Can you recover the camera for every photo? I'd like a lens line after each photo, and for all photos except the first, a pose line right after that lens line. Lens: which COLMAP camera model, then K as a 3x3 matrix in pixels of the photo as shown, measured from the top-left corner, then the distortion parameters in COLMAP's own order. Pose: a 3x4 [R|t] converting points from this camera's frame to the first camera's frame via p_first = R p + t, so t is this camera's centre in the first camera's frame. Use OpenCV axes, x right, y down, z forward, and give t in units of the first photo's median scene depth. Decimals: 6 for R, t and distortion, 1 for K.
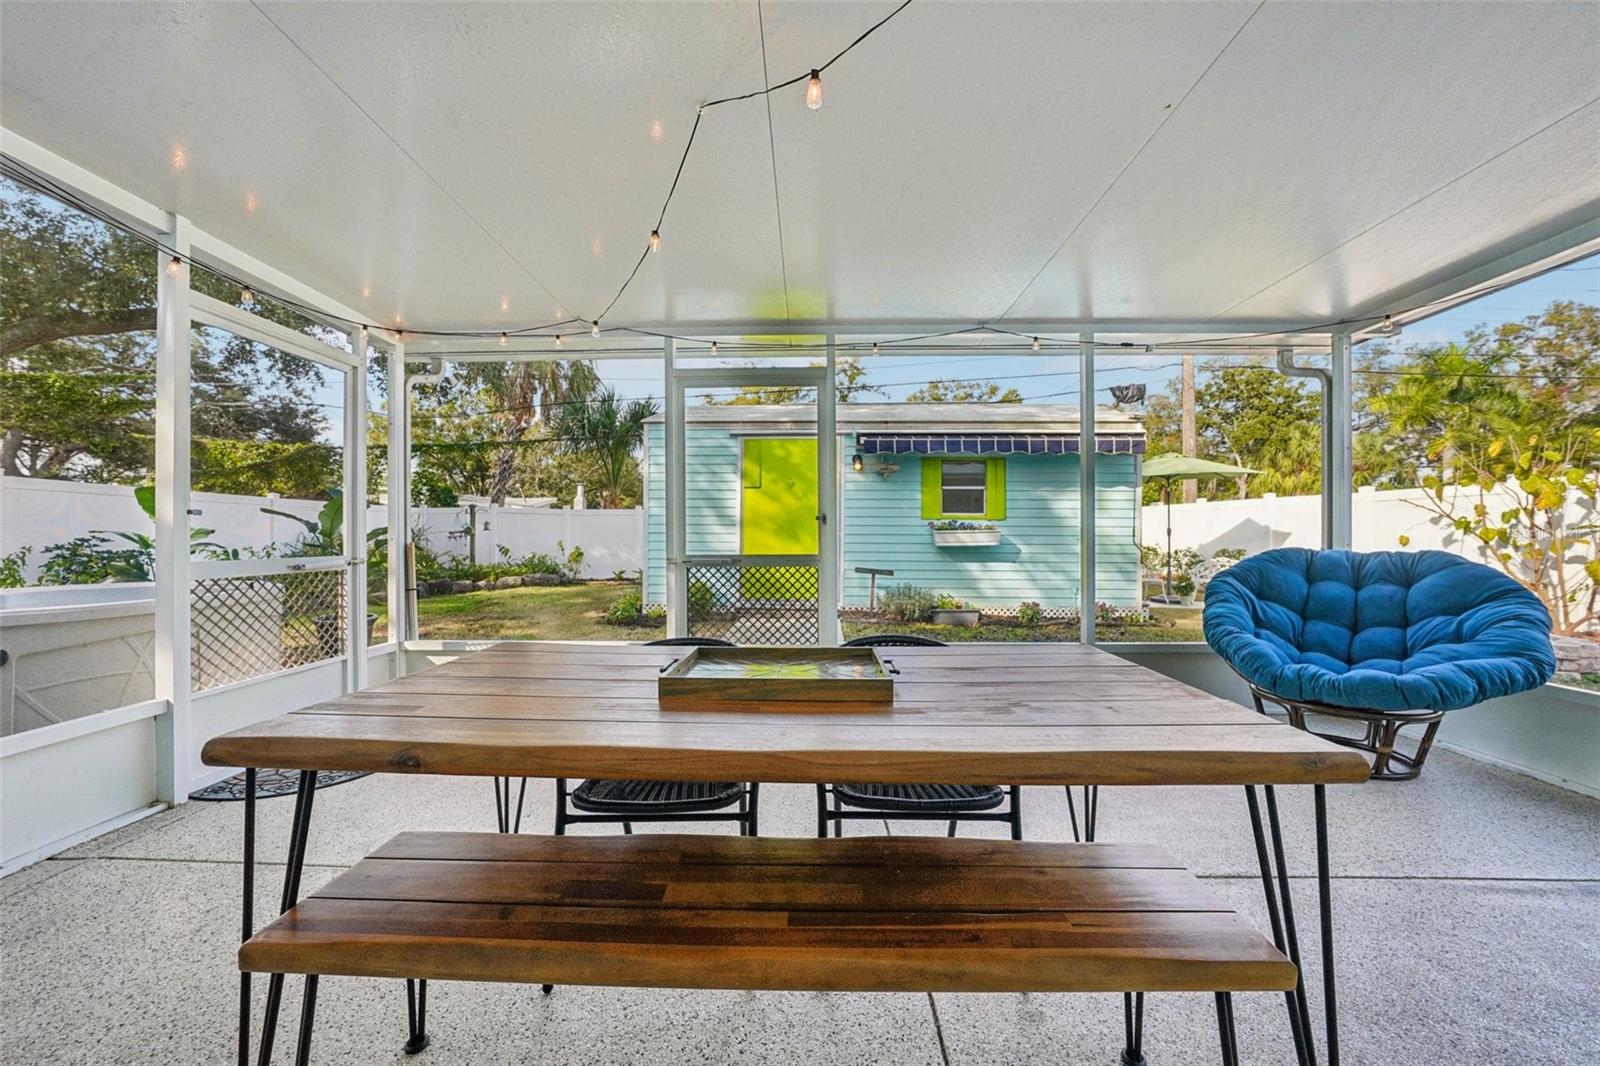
lens RADIAL K [[567.7, 0, 802.5], [0, 567.7, 527.4], [0, 0, 1]] dist [-0.013967, 0.000000]
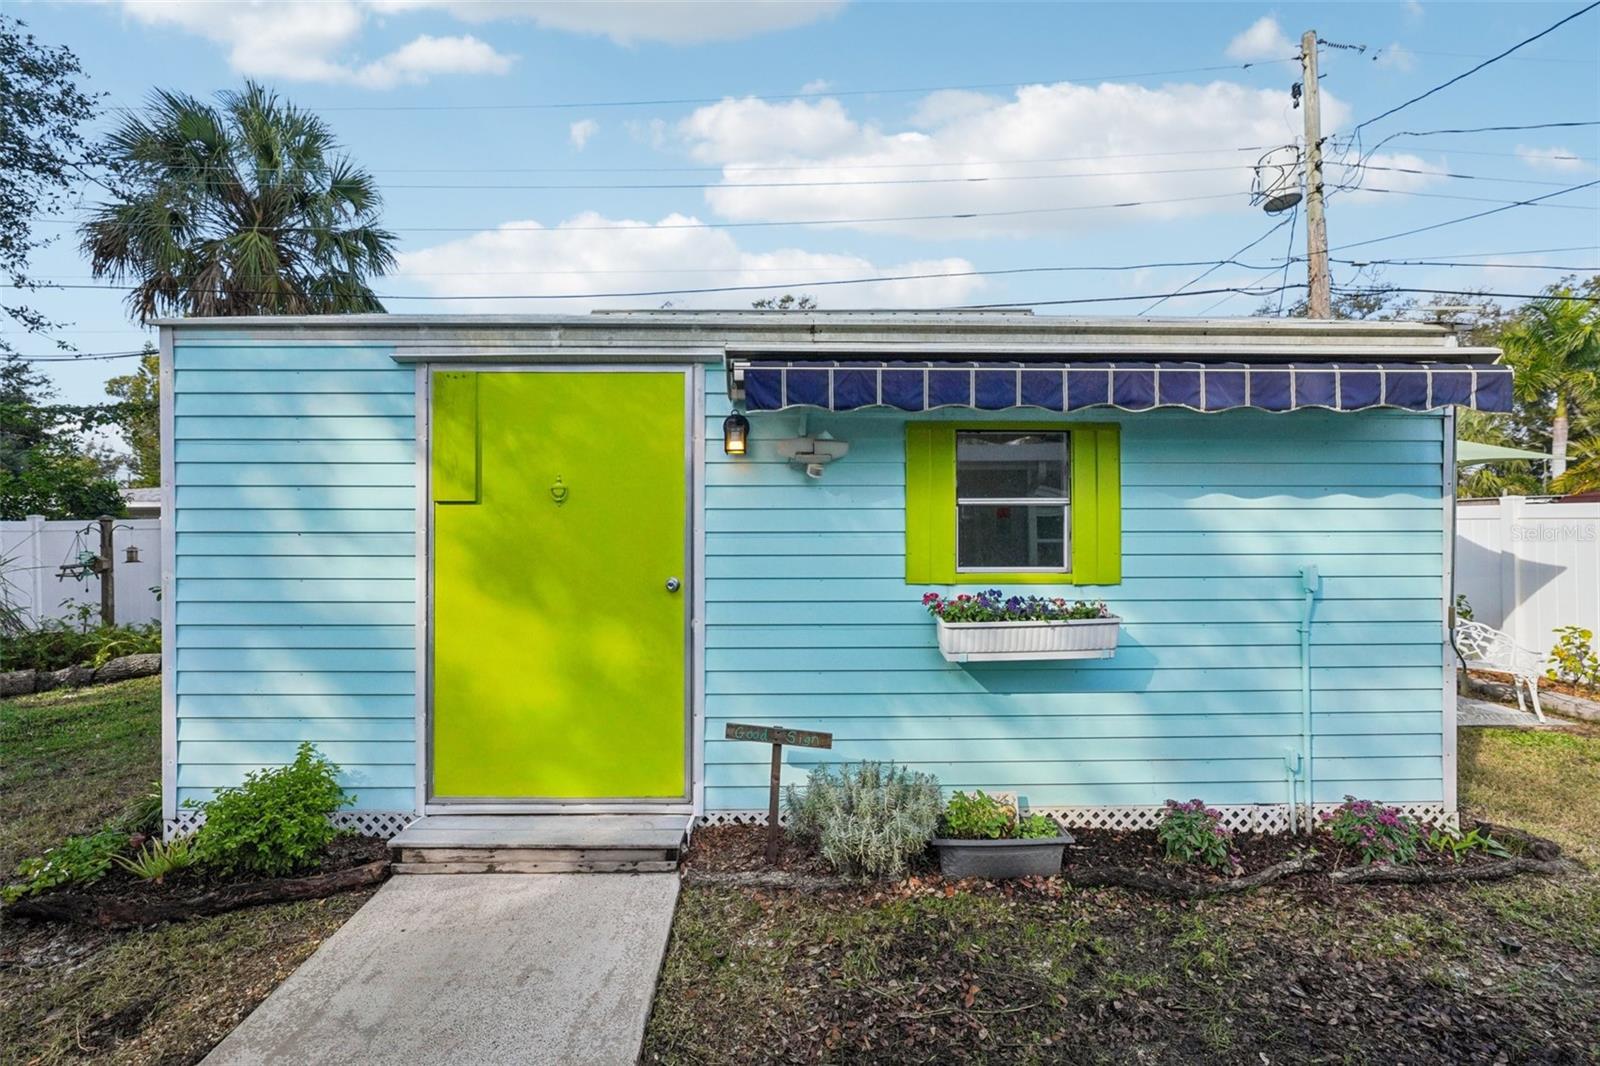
lens RADIAL K [[675.3, 0, 792.8], [0, 675.3, 526.2], [0, 0, 1]] dist [0.000814, -0.000272]
pose [[0.998518, -0.006262, 0.054056, 0.109094], [0.006024, 0.999971, 0.004553, -0.055976], [-0.054083, -0.004221, 0.998528, 0.550247]]
